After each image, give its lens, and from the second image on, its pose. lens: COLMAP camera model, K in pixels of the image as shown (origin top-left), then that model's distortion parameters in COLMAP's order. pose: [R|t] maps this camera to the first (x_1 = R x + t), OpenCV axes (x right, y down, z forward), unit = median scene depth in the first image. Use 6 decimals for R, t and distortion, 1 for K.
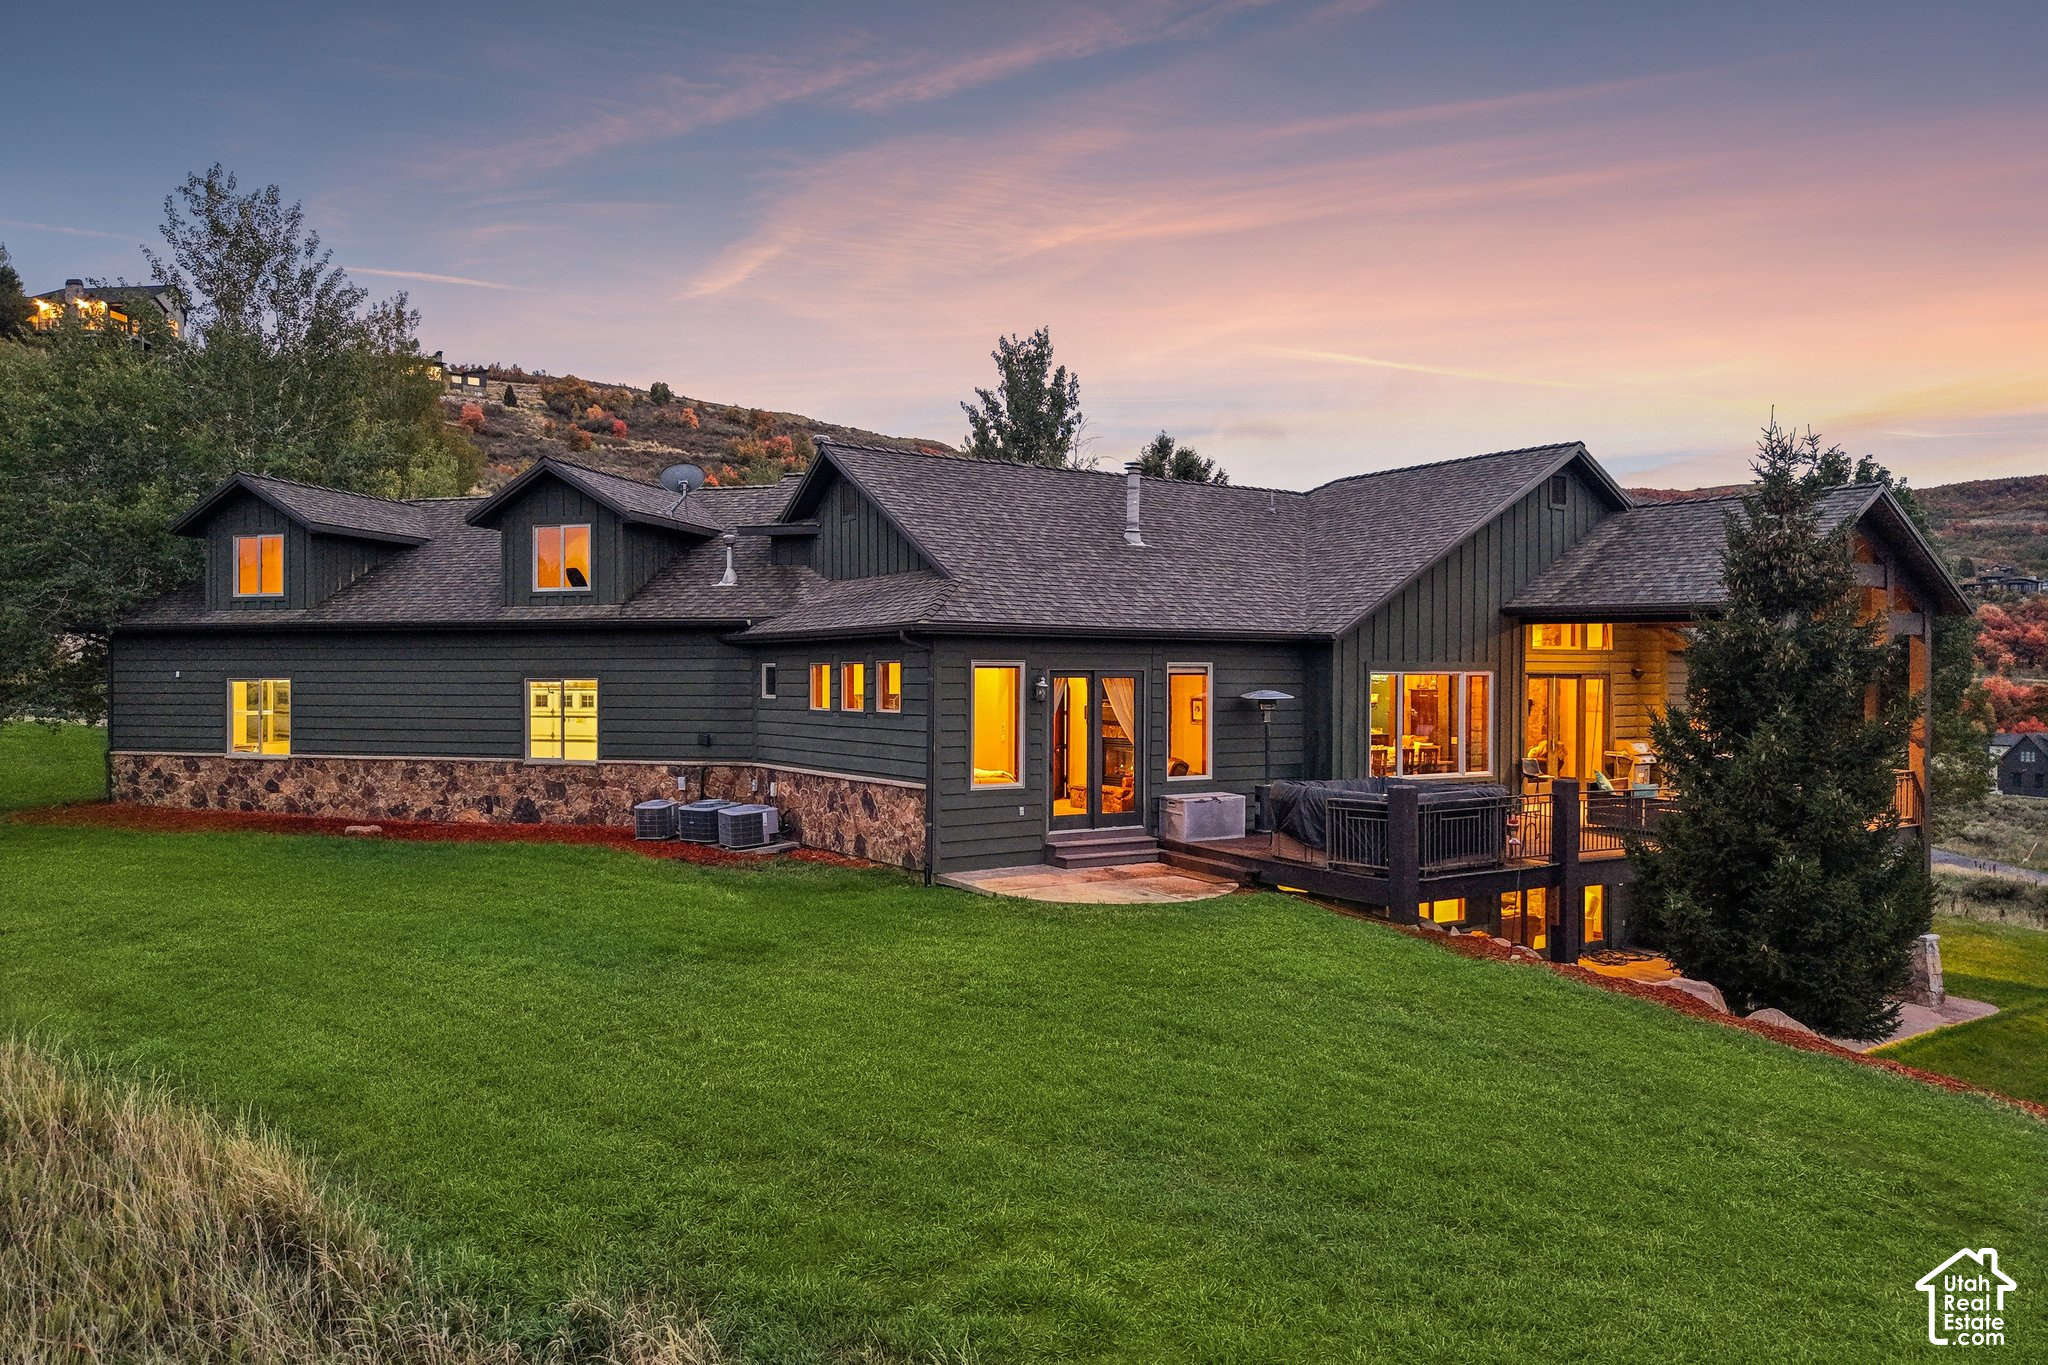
lens RADIAL K [[1398.6, 0, 1025.7], [0, 1398.6, 673.4], [0, 0, 1]] dist [0.035917, -0.048930]
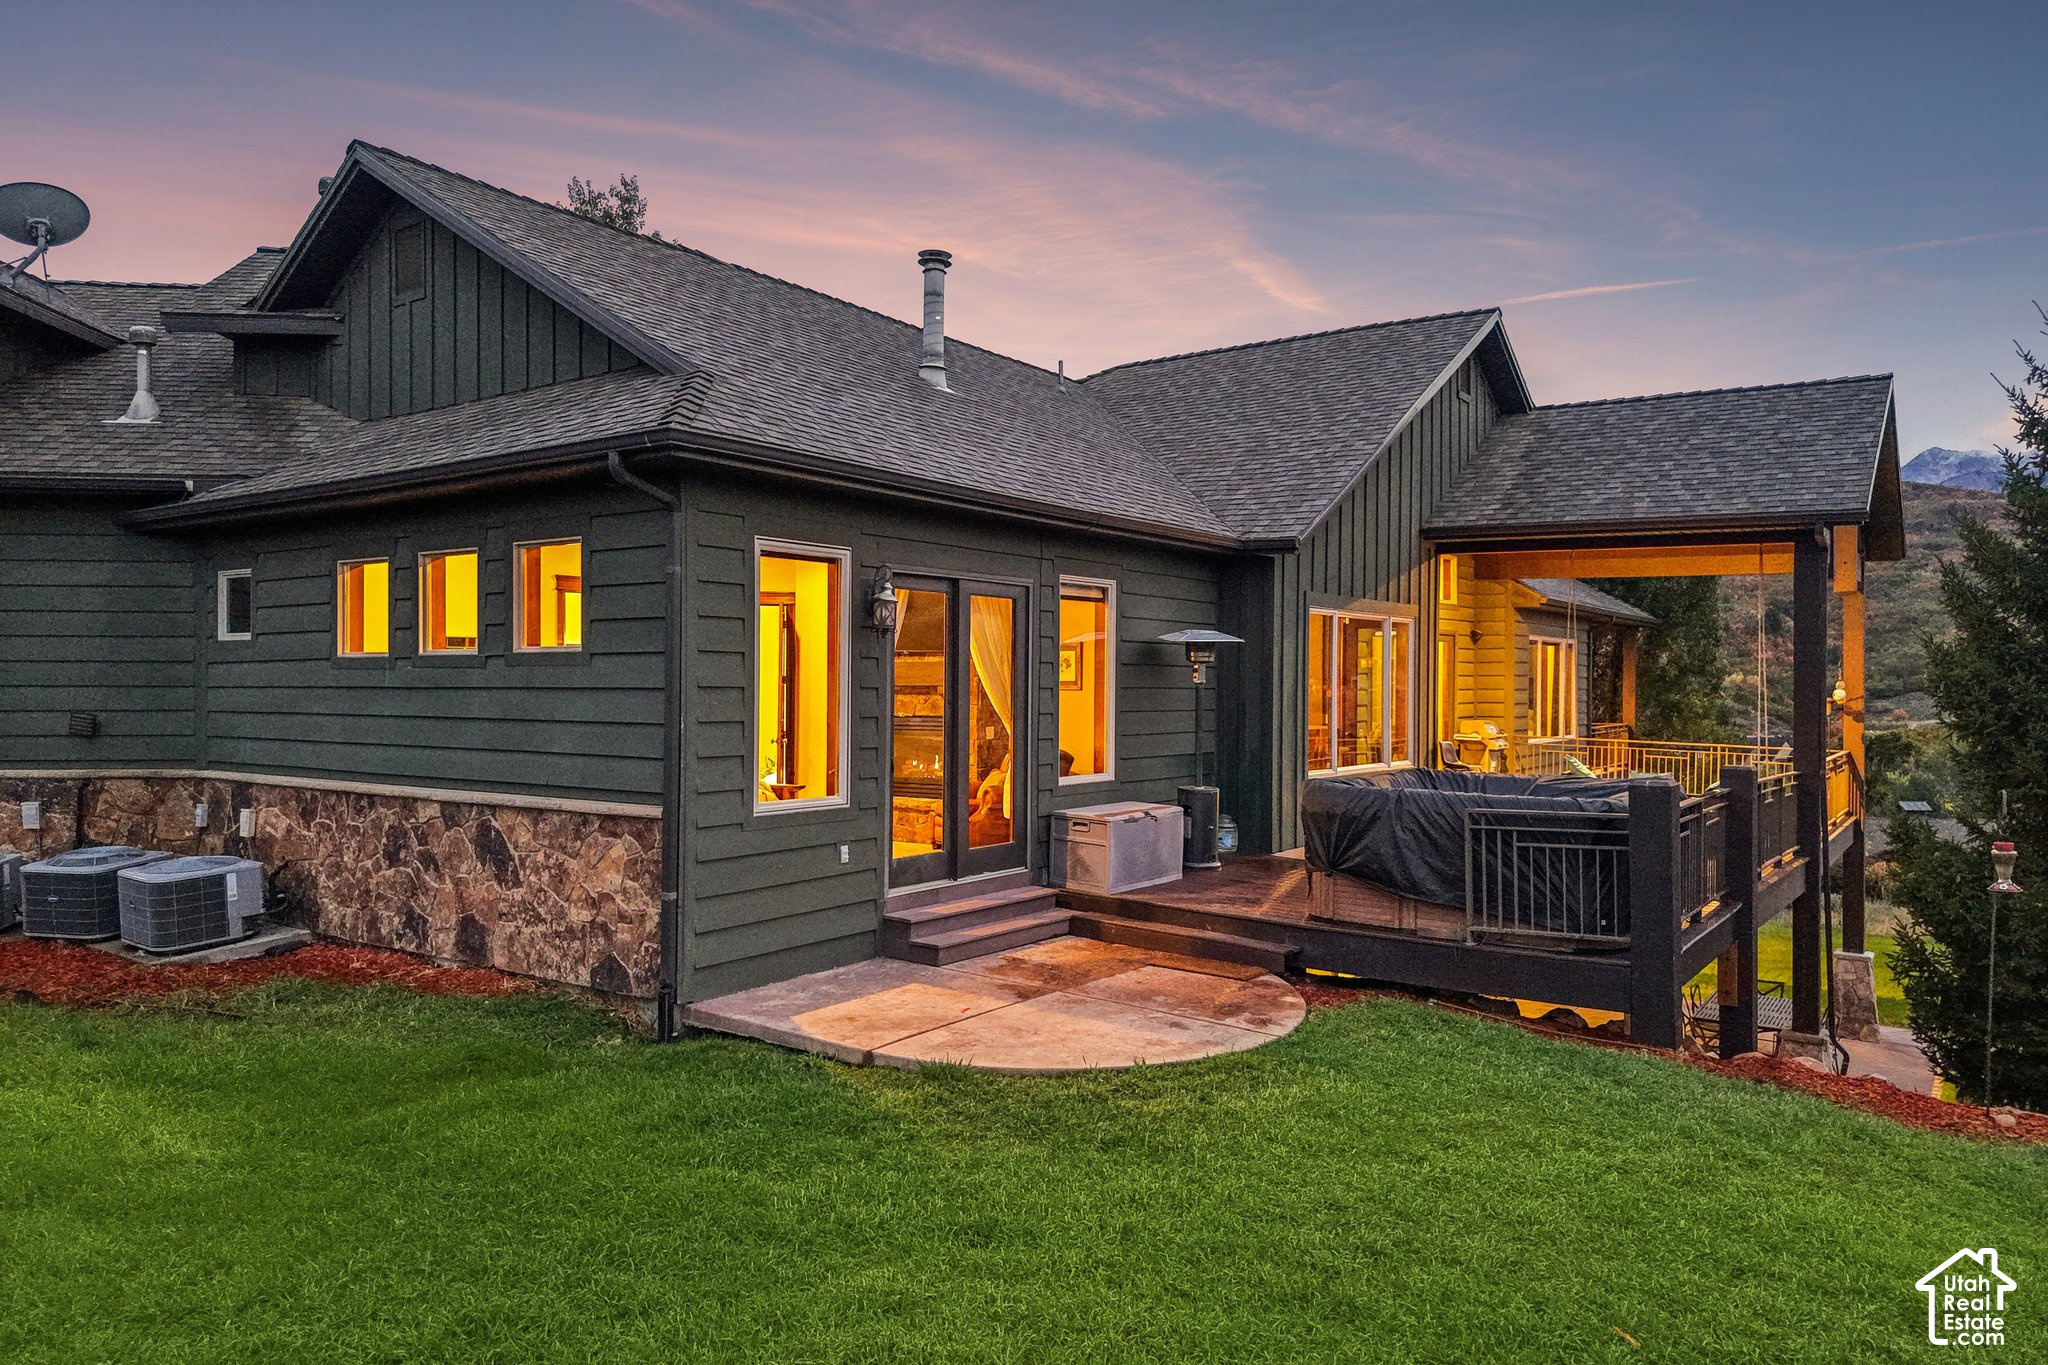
lens RADIAL K [[1398.6, 0, 1038.0], [0, 1398.6, 687.2], [0, 0, 1]] dist [0.035917, -0.048930]
pose [[0.934108, 0.000582, 0.356990, -0.104599], [-0.003004, 0.999976, 0.006229, 0.033417], [-0.356977, -0.006891, 0.934088, 0.471737]]
